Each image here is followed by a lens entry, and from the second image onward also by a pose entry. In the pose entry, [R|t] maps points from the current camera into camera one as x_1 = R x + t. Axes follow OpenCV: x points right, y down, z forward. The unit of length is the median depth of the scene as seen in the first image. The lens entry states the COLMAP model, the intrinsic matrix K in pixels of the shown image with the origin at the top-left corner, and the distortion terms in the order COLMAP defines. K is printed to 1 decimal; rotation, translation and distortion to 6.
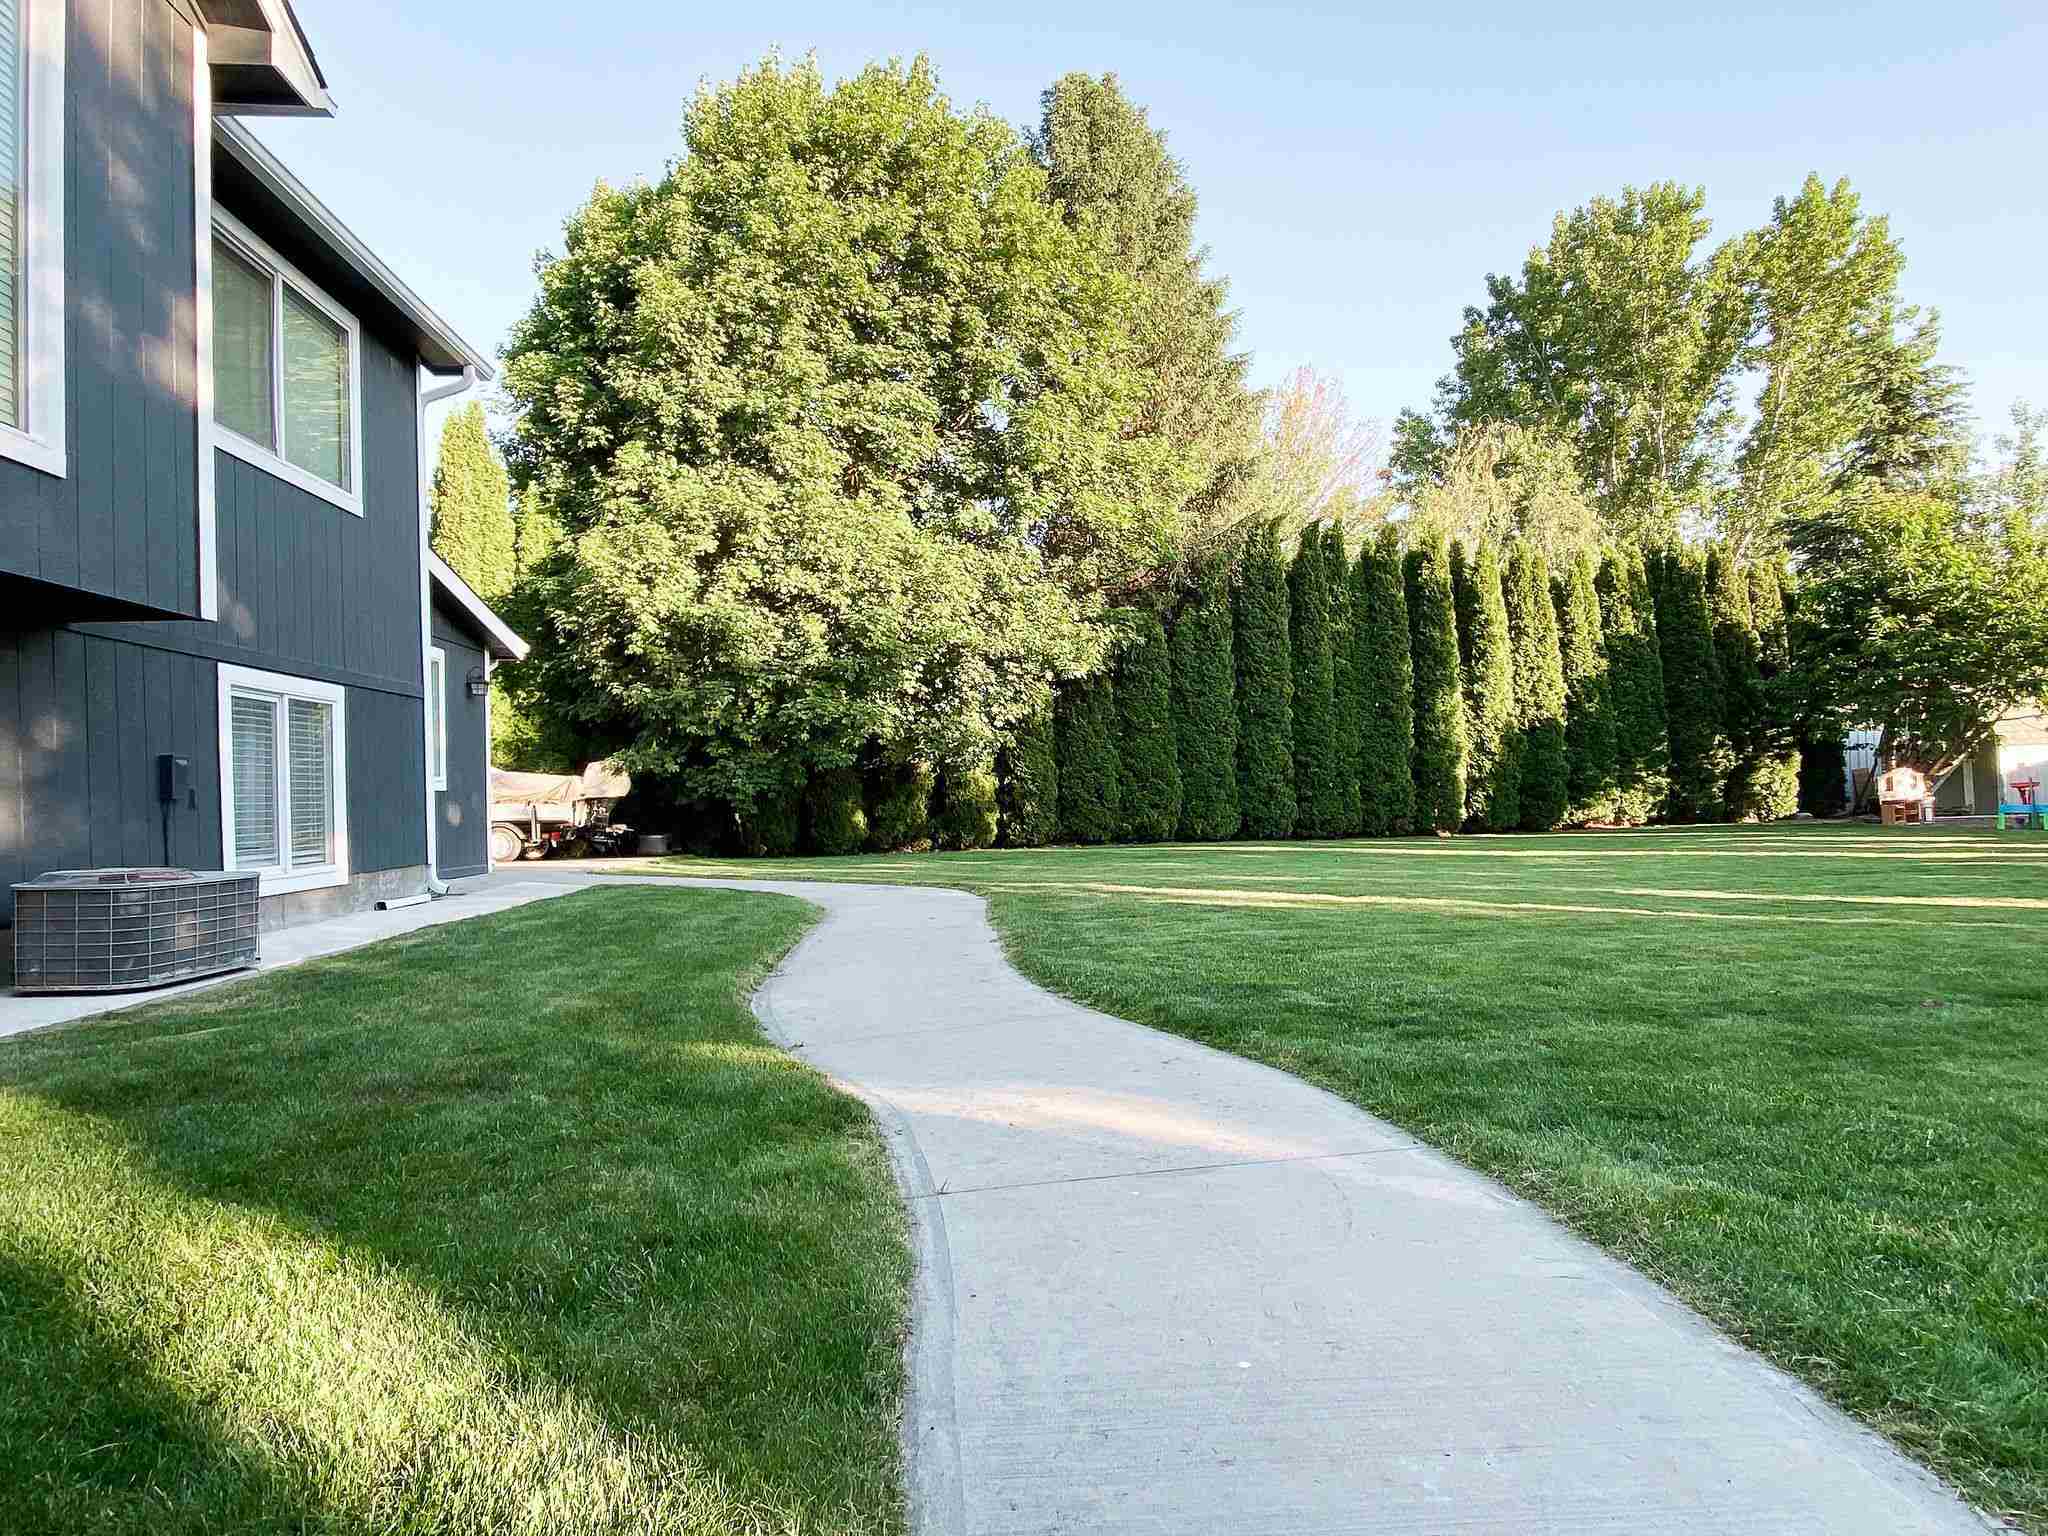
lens RADIAL K [[1126.9, 0, 1024.0], [0, 1126.9, 768.0], [0, 0, 1]] dist [0.069380, 0.000155]
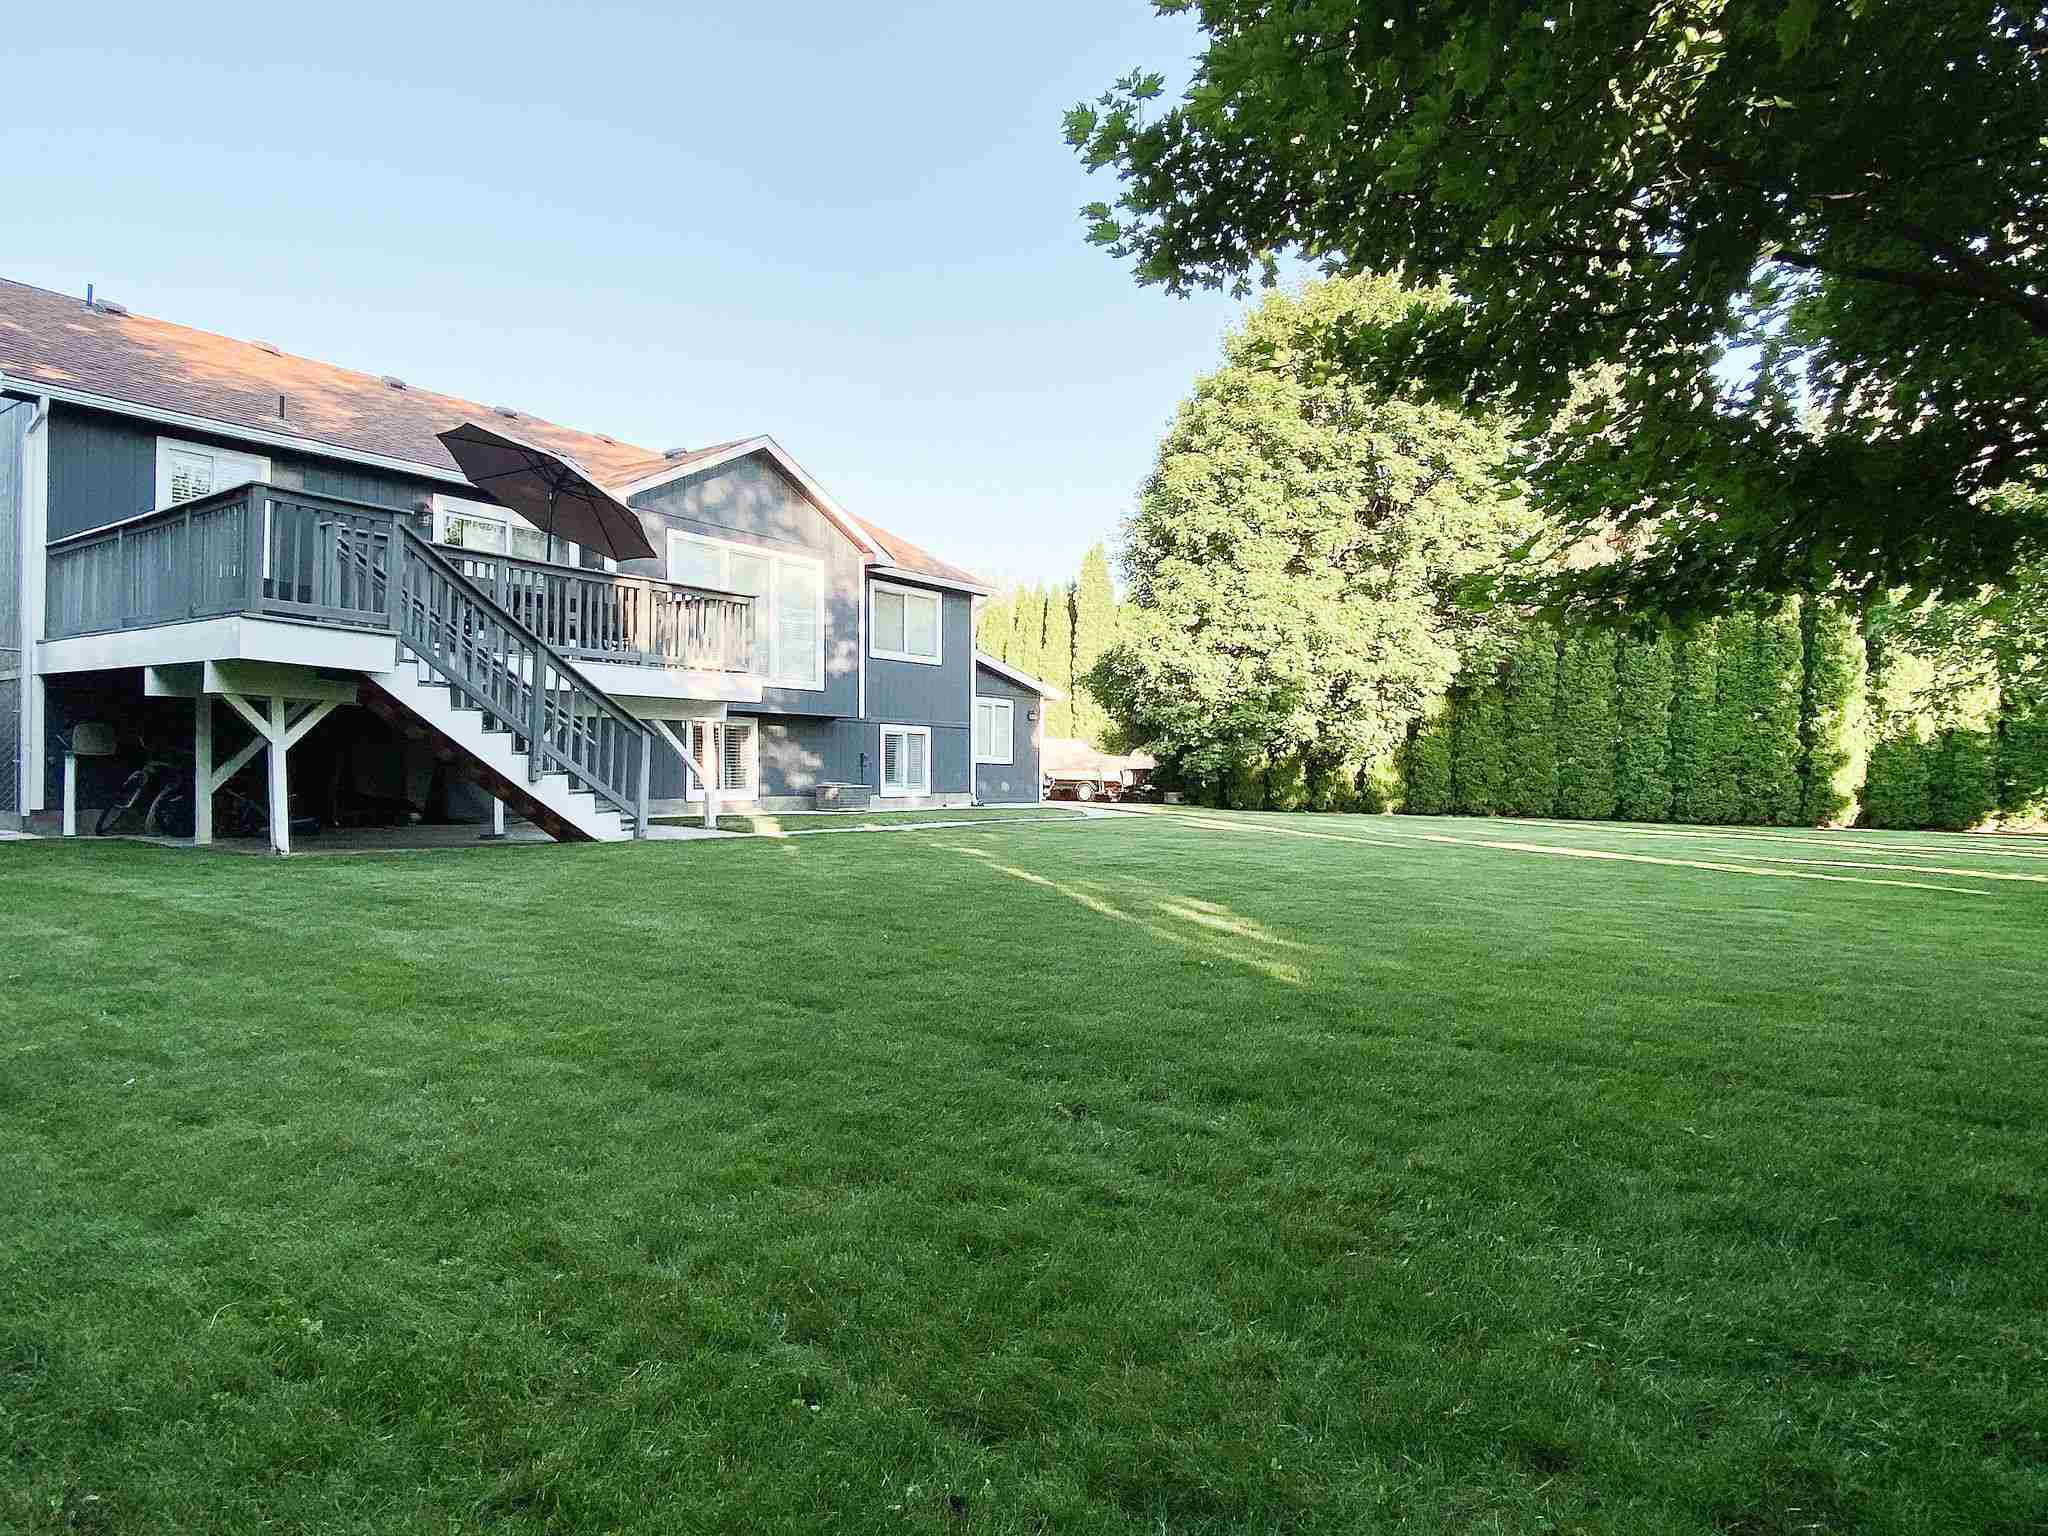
lens RADIAL K [[1151.2, 0, 1024.0], [0, 1151.2, 768.0], [0, 0, 1]] dist [-0.027810, 0.000313]
pose [[0.756767, 0.032976, -0.652852, 0.630046], [-0.014520, 0.999328, 0.033645, -0.031254], [0.653523, -0.015982, 0.756738, -0.430789]]
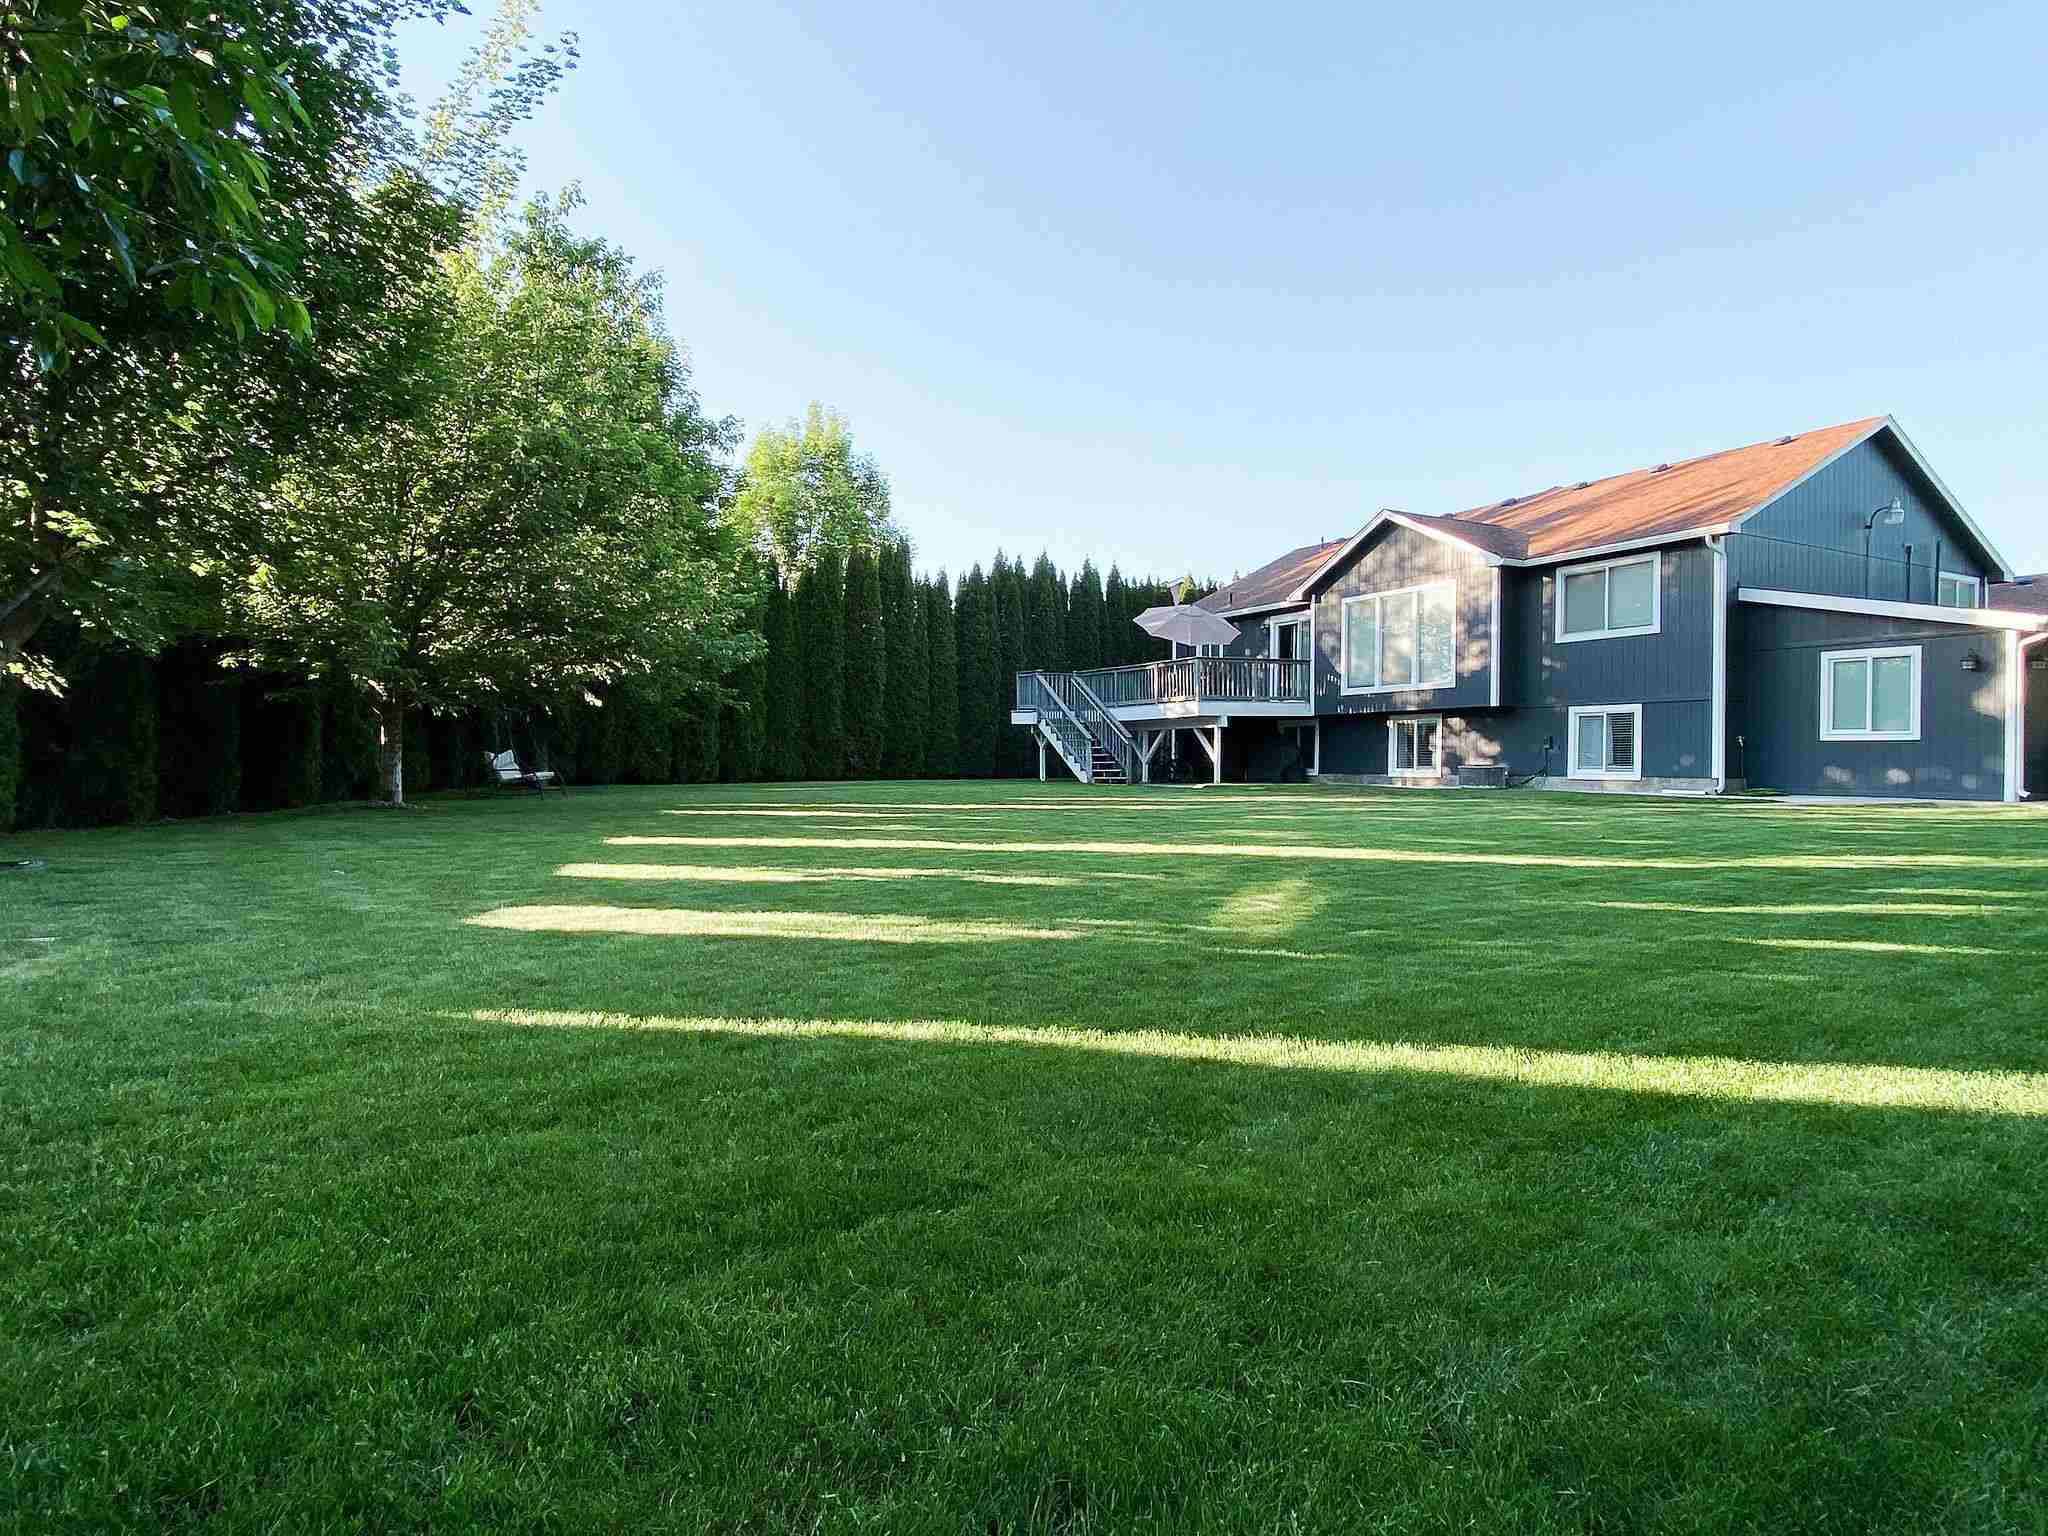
lens RADIAL K [[1126.9, 0, 1024.0], [0, 1126.9, 768.0], [0, 0, 1]] dist [0.069380, 0.000155]
pose [[-0.899372, 0.021599, -0.436651, 0.783107], [0.029246, 0.999514, -0.010797, 0.026080], [0.436205, -0.022481, -0.899566, 1.250234]]
